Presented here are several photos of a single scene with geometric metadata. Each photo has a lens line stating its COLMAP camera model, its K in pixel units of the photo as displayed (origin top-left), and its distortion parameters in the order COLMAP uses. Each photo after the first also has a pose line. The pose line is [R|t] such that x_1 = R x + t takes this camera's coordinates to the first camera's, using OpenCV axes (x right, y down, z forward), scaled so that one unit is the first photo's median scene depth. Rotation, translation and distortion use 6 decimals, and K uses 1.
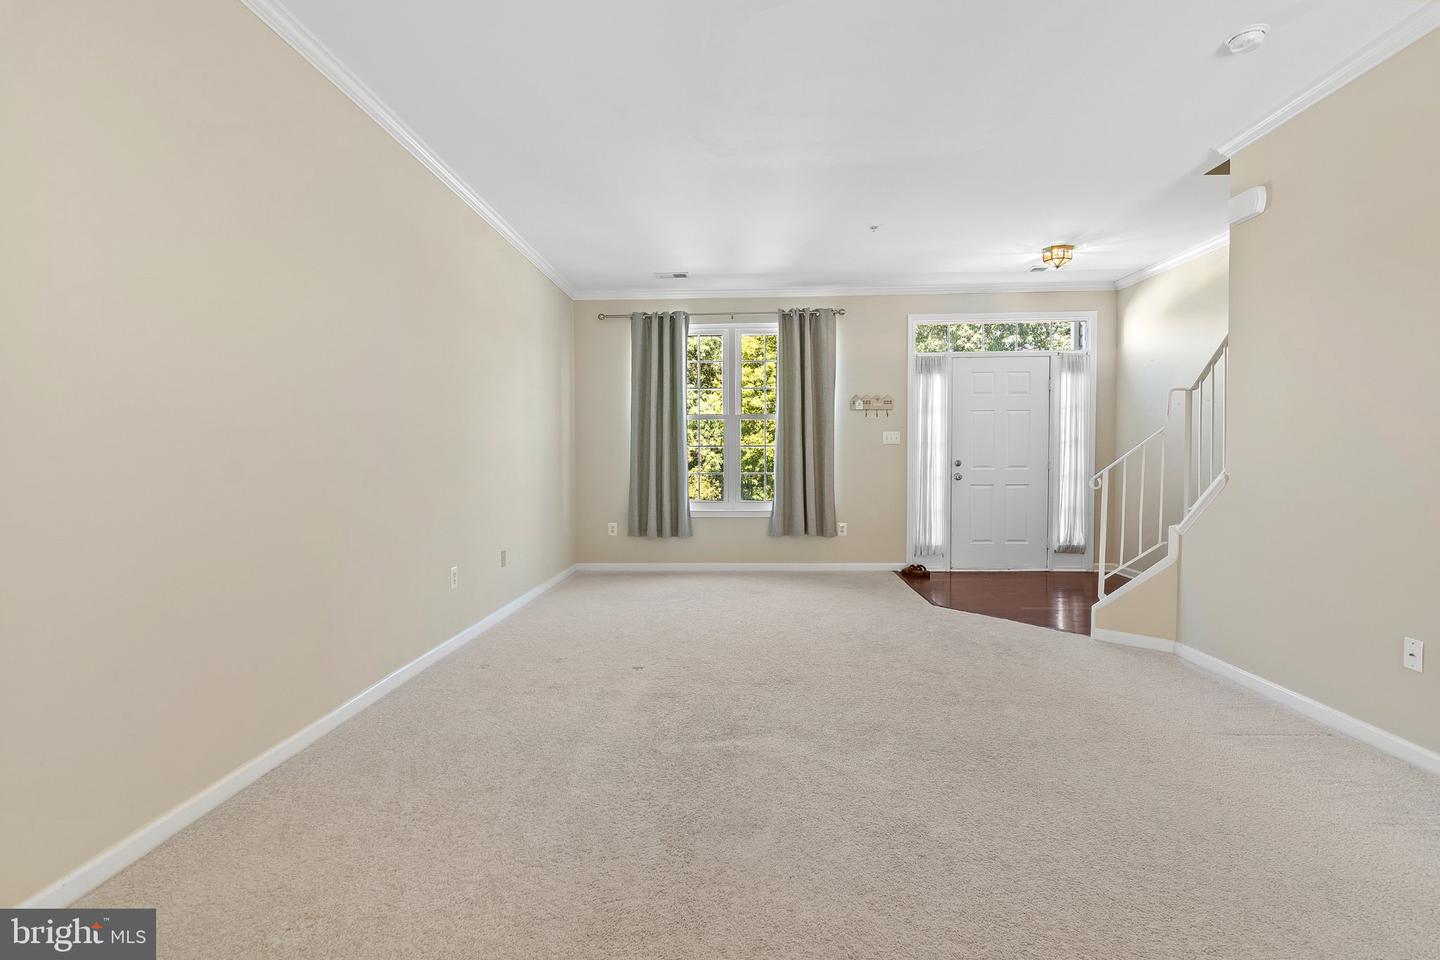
lens RADIAL K [[699.5, 0, 743.4], [0, 699.5, 486.5], [0, 0, 1]] dist [-0.010345, -0.002553]
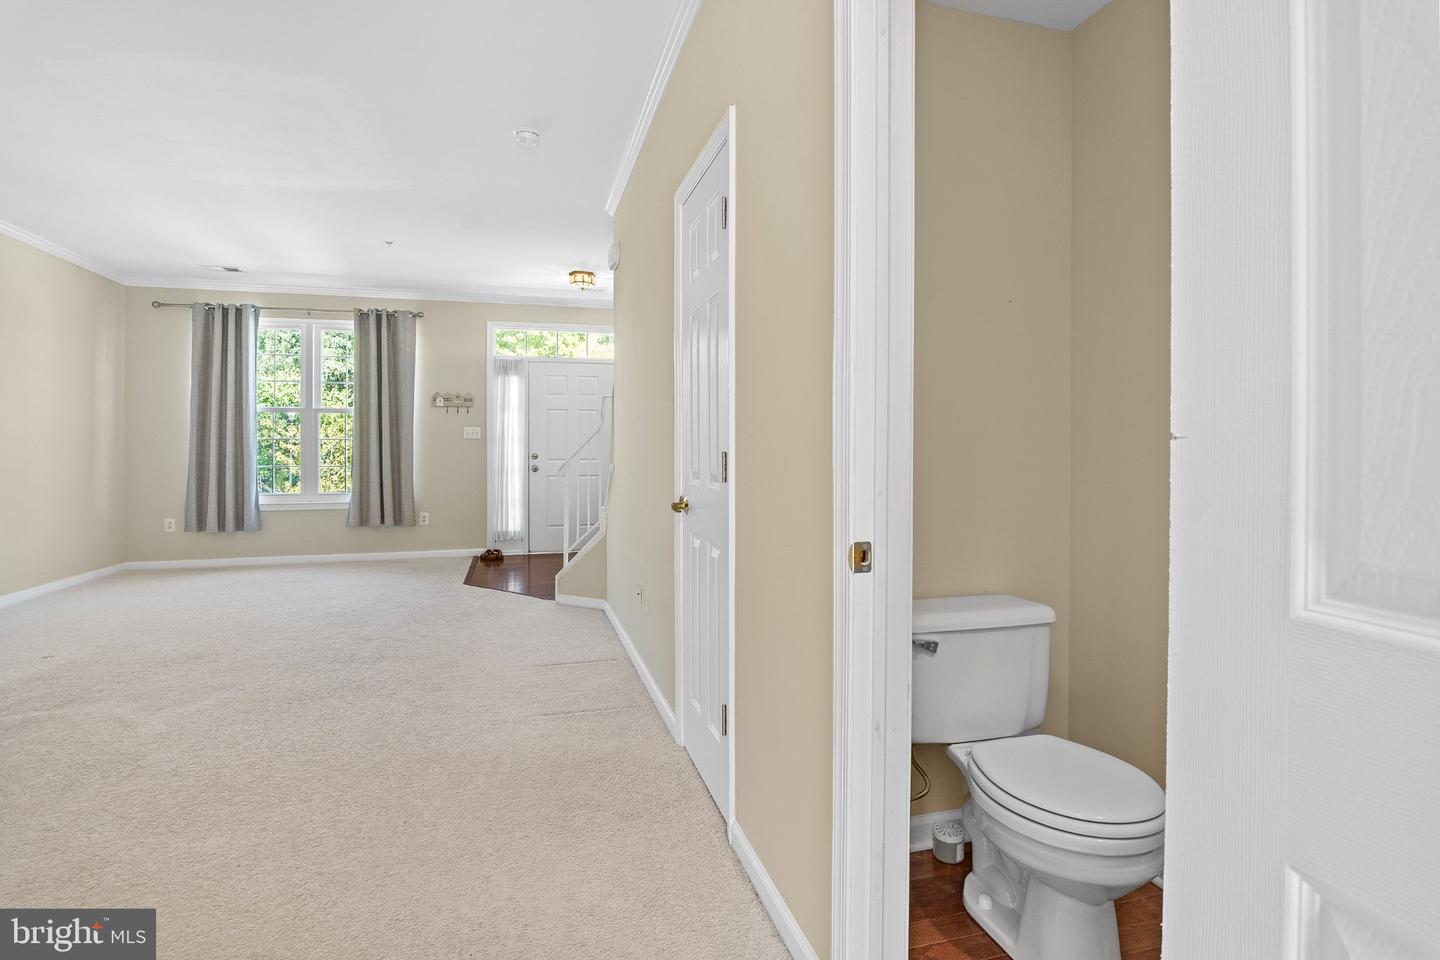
lens RADIAL K [[699.5, 0, 750.7], [0, 699.5, 453.2], [0, 0, 1]] dist [-0.010345, -0.002553]
pose [[0.950269, 0.001834, 0.311424, 0.285966], [0.009688, 0.999325, -0.035447, 0.004386], [-0.311279, 0.036702, 0.949610, -0.159235]]
